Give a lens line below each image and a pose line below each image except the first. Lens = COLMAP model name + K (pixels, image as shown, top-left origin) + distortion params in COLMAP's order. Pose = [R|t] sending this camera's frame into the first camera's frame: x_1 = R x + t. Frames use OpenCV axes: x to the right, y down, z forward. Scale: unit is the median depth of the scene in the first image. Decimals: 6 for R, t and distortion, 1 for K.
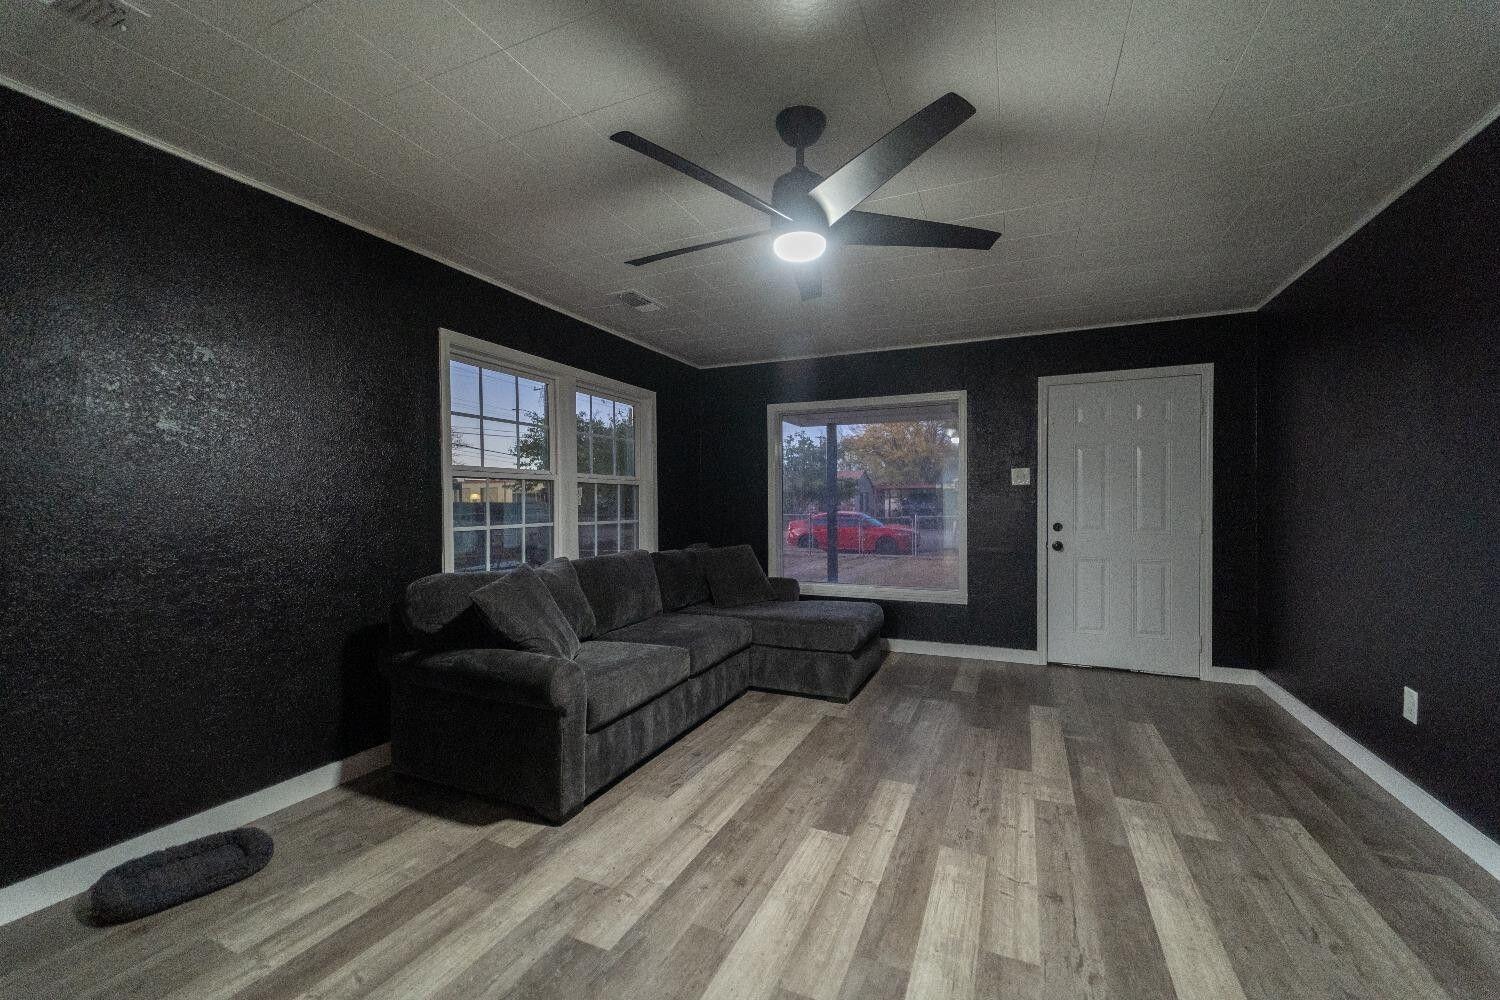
lens RADIAL K [[600.1, 0, 752.4], [0, 600.1, 510.0], [0, 0, 1]] dist [0.011311, -0.004221]
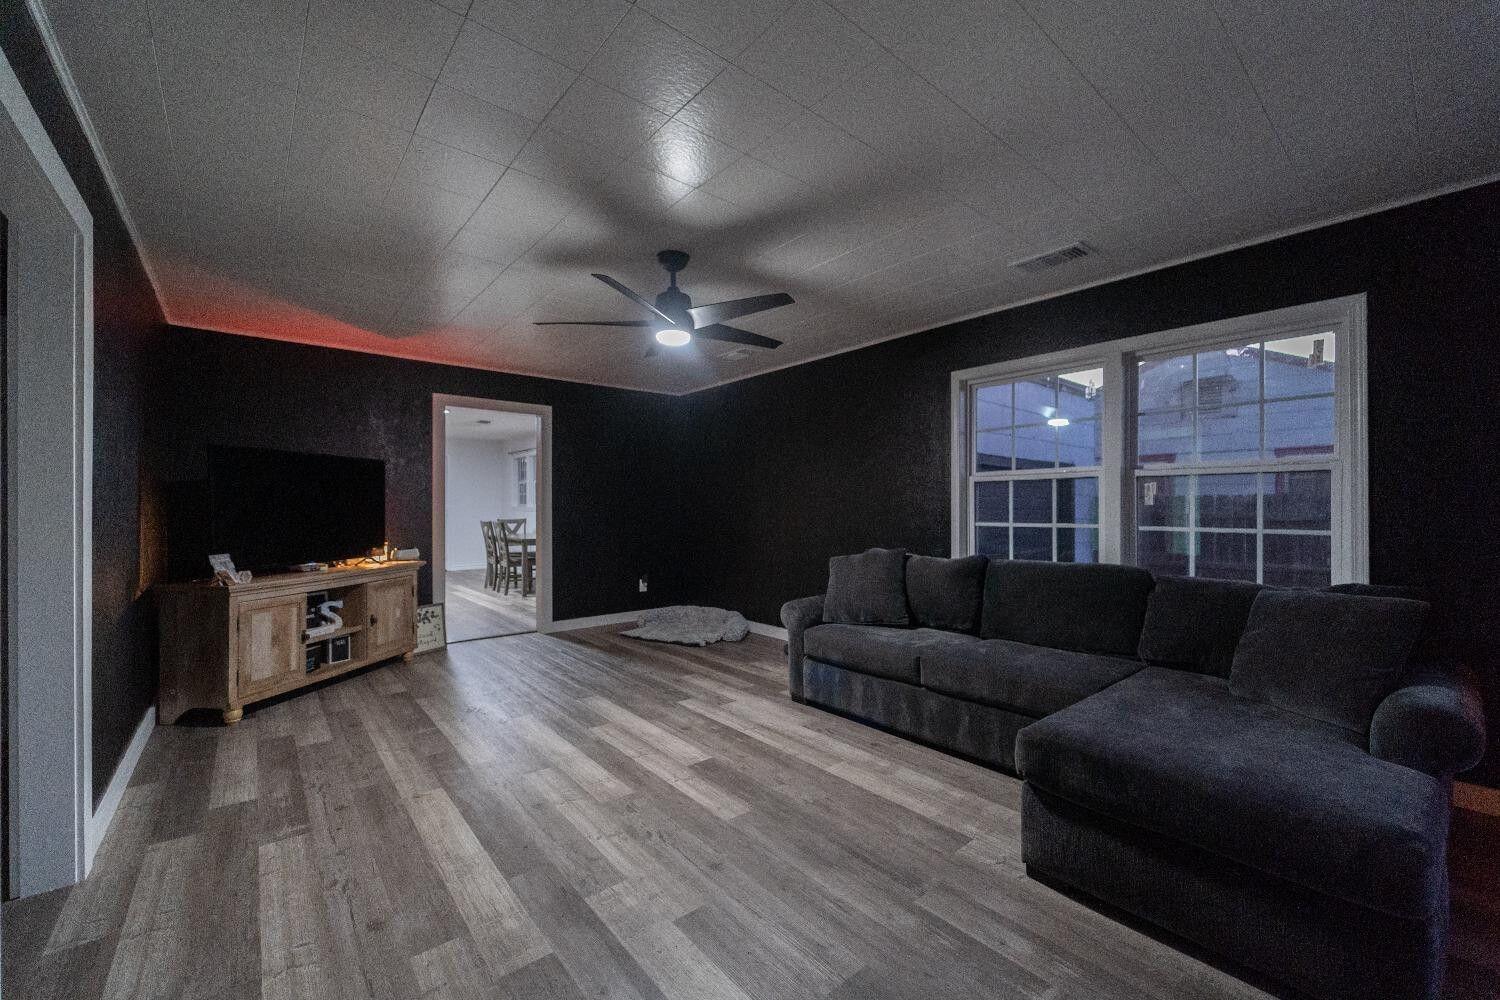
lens RADIAL K [[600.1, 0, 752.4], [0, 600.1, 510.0], [0, 0, 1]] dist [0.011311, -0.004221]
pose [[-0.439530, 0.010225, -0.898170, 1.205554], [-0.005377, 0.999887, 0.014014, -0.016540], [0.898212, 0.010989, -0.439425, 1.633459]]
